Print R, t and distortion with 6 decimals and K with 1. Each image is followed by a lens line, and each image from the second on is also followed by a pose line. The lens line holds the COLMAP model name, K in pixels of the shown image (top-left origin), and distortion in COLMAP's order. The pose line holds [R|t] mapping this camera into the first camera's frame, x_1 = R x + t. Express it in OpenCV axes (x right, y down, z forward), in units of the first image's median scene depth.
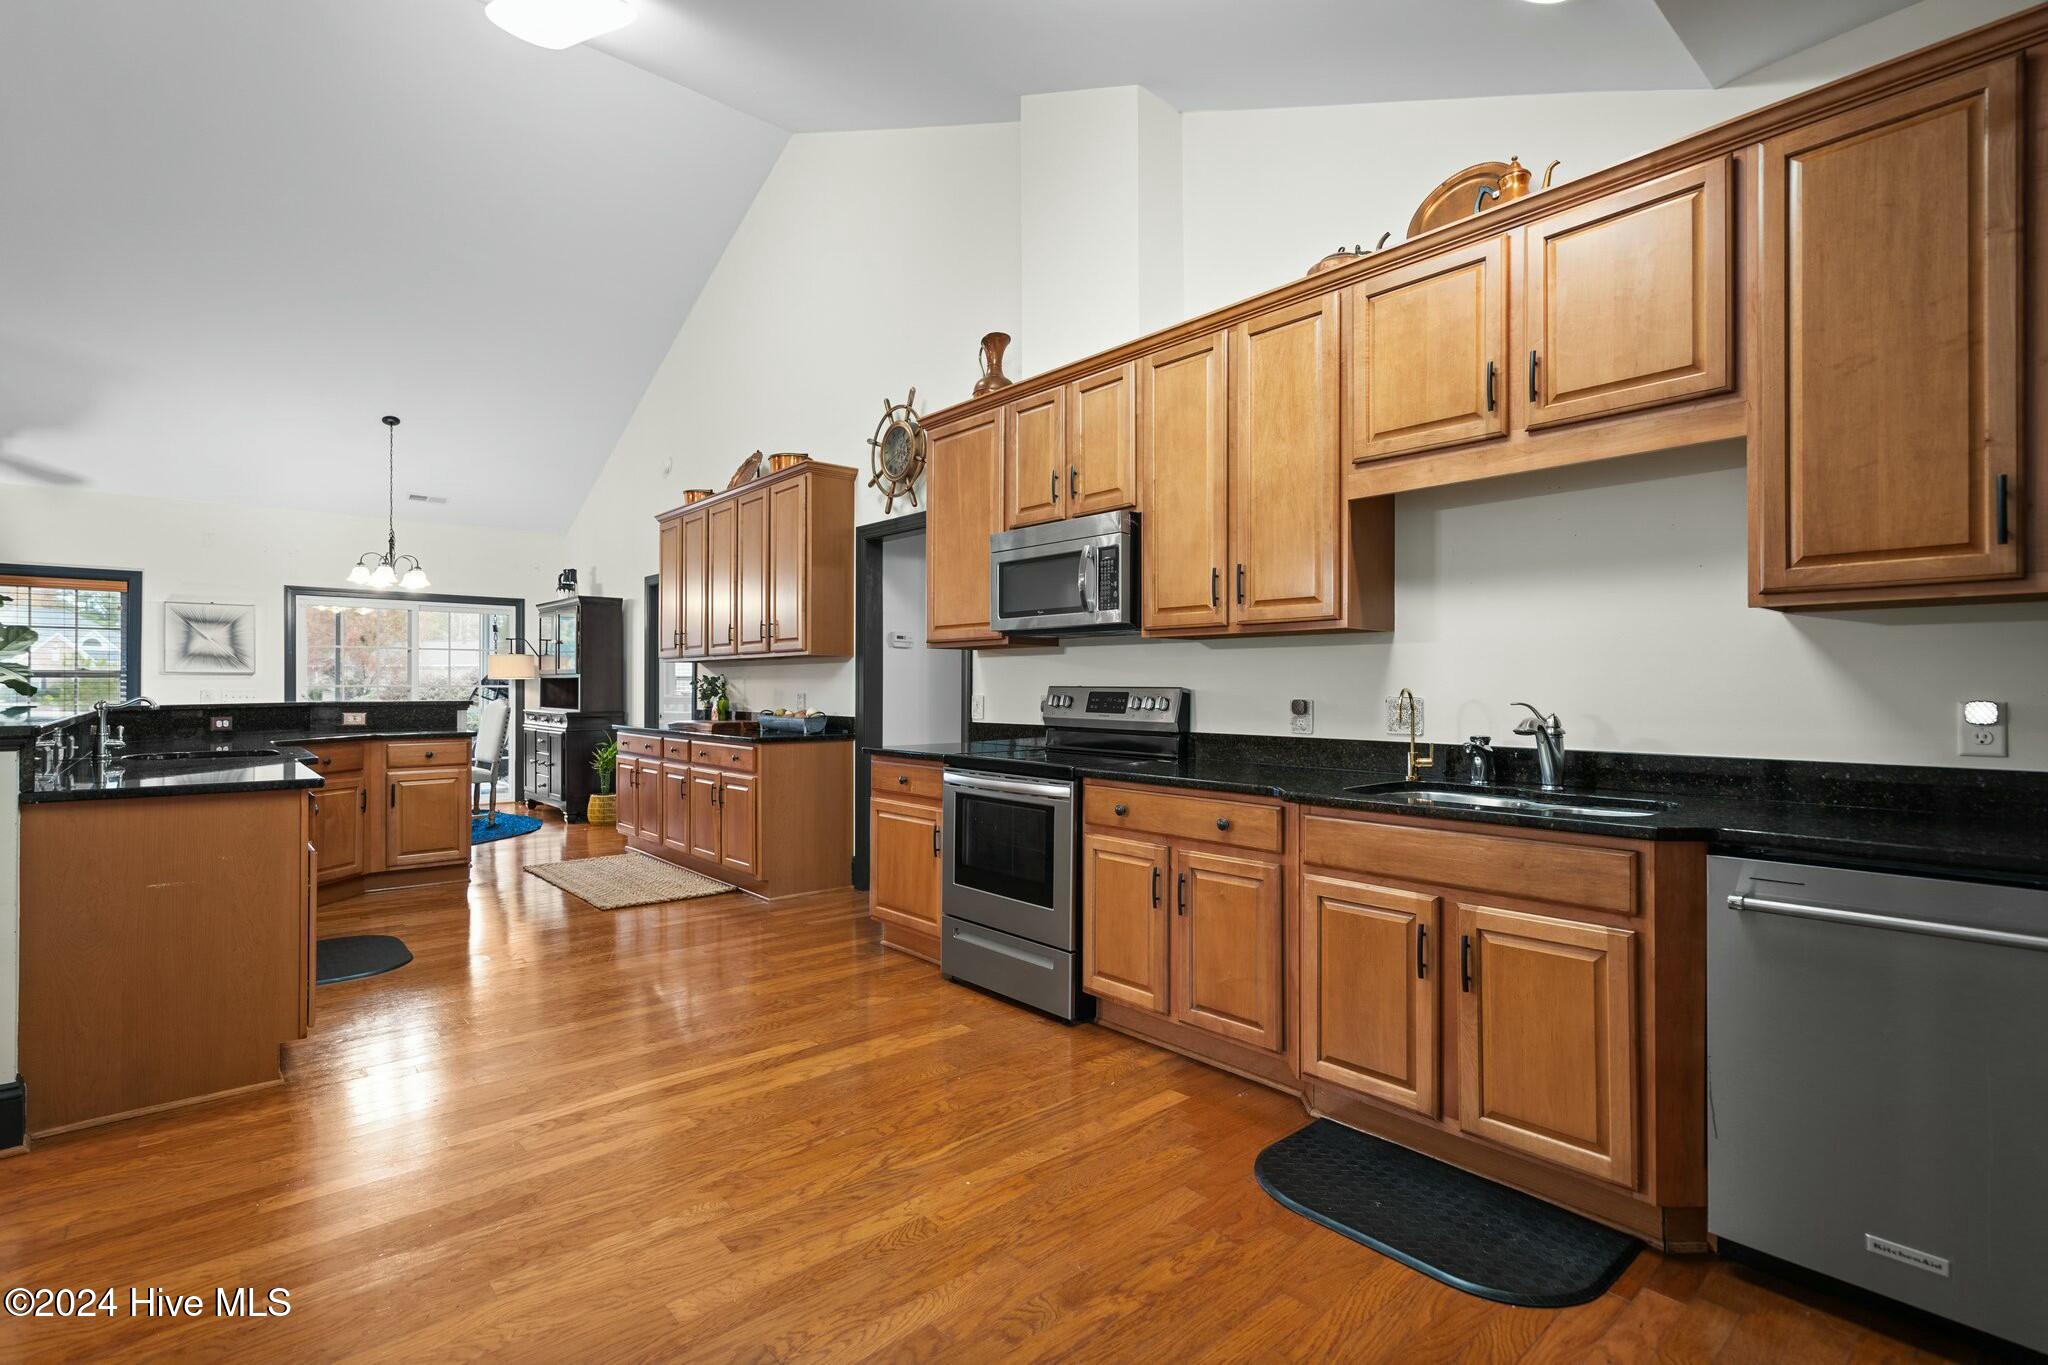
lens RADIAL K [[939.2, 0, 1016.5], [0, 939.2, 686.5], [0, 0, 1]] dist [-0.001634, 0.000225]
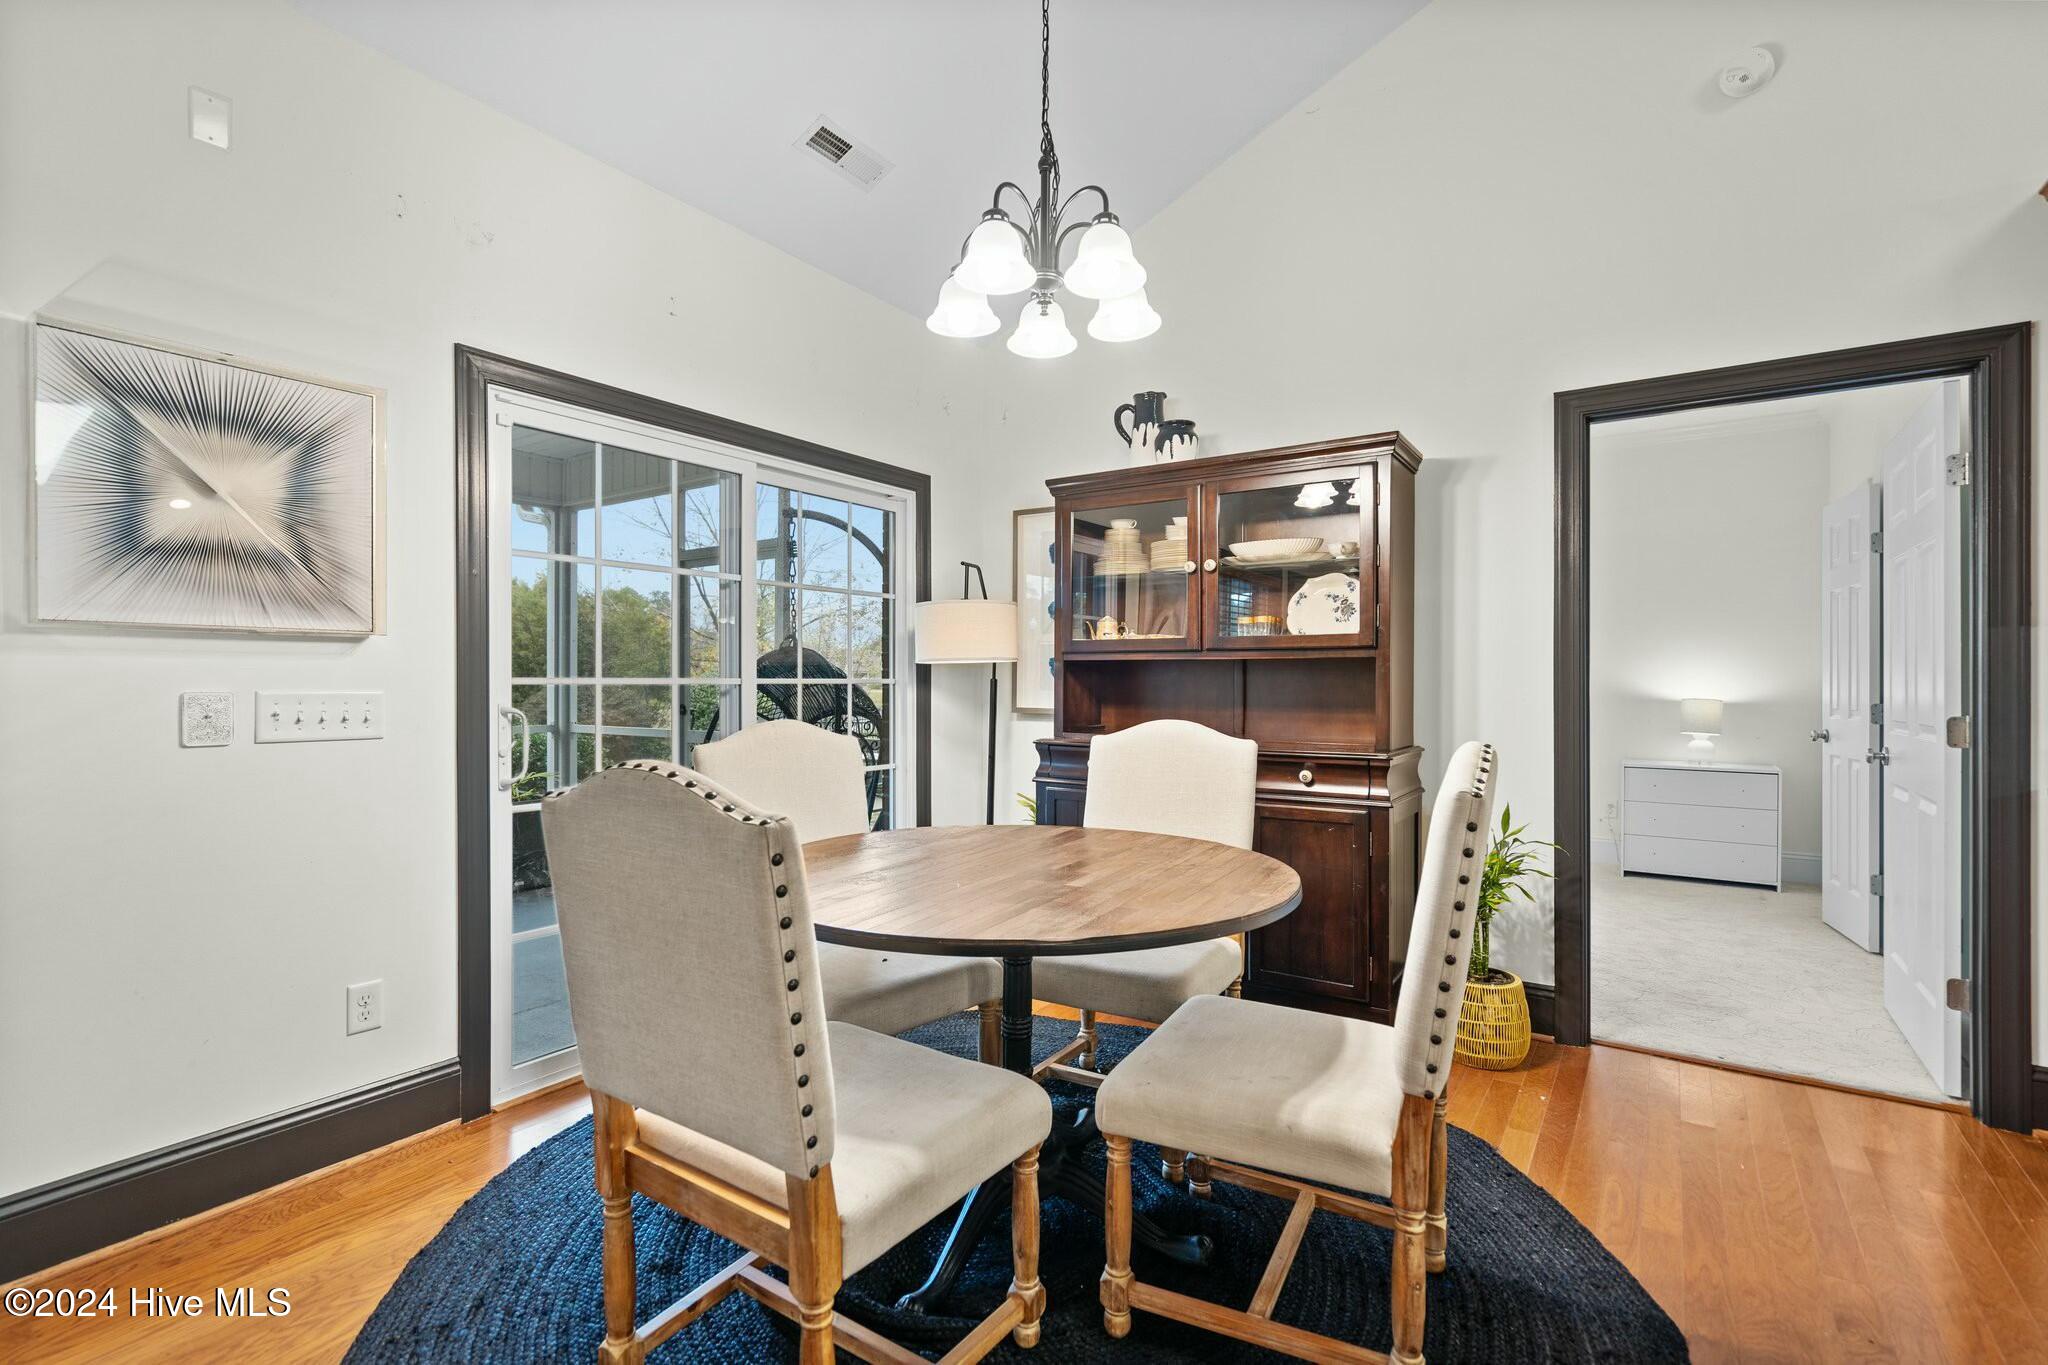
lens RADIAL K [[931.7, 0, 1024.0], [0, 931.7, 682.5], [0, 0, 1]] dist [-0.001386, -0.000319]
pose [[0.967444, -0.001530, 0.253082, -1.916242], [0.001456, 0.999999, 0.000480, -0.003248], [-0.253082, -0.000096, 0.967445, 1.896687]]
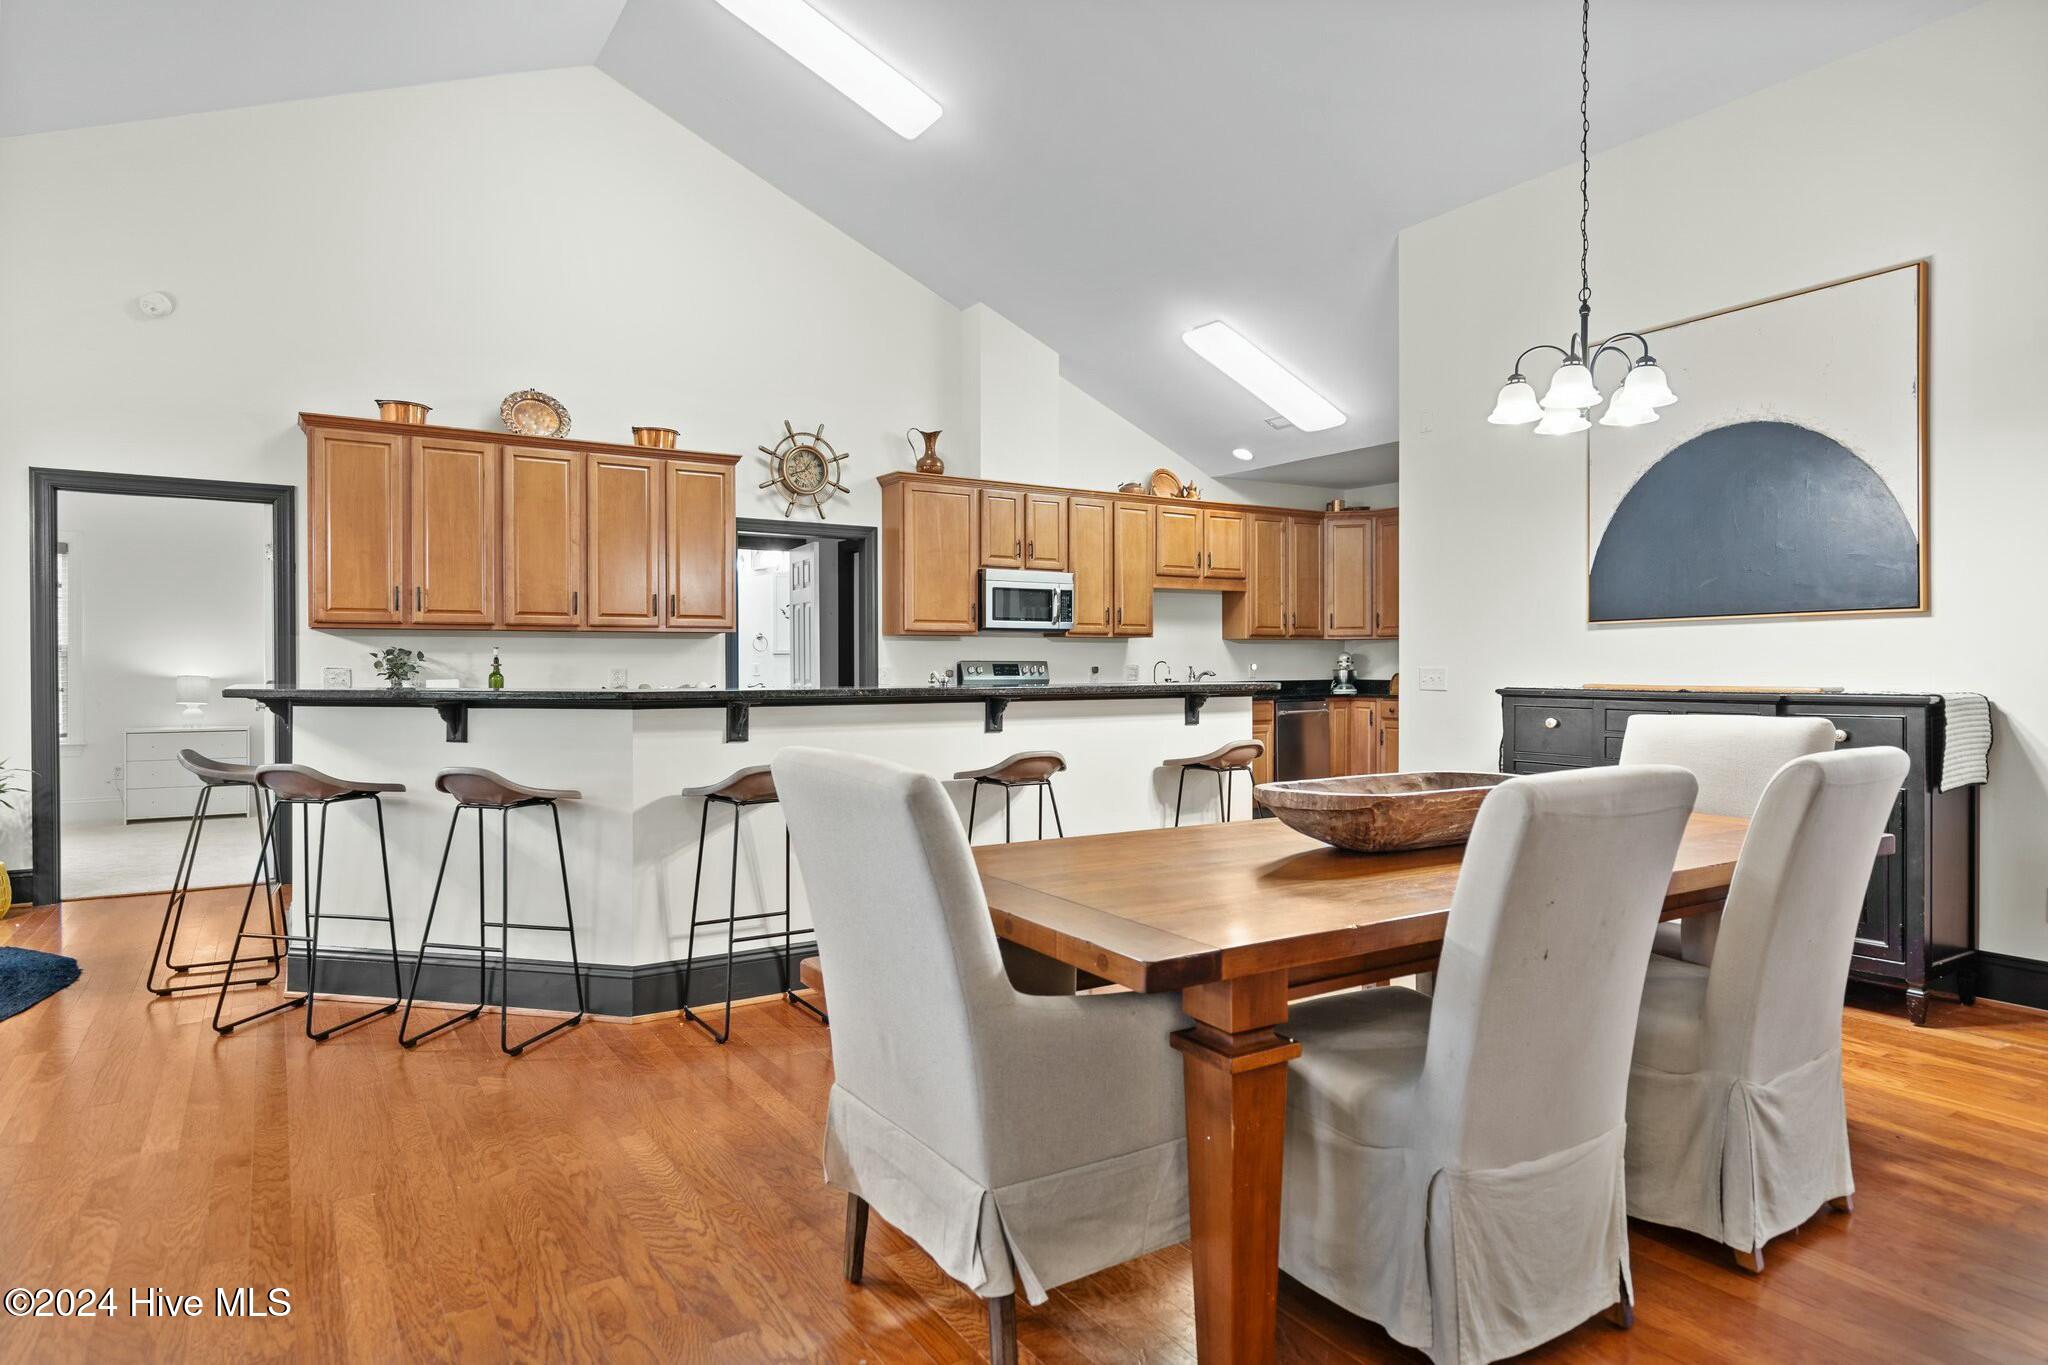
lens RADIAL K [[1178.2, 0, 1020.3], [0, 1178.2, 669.7], [0, 0, 1]] dist [0.006885, 0.001117]
pose [[0.149267, -0.009784, 0.988749, -2.773575], [0.001938, 0.999952, 0.009602, -0.006736], [-0.988795, 0.000482, 0.149279, 0.841600]]
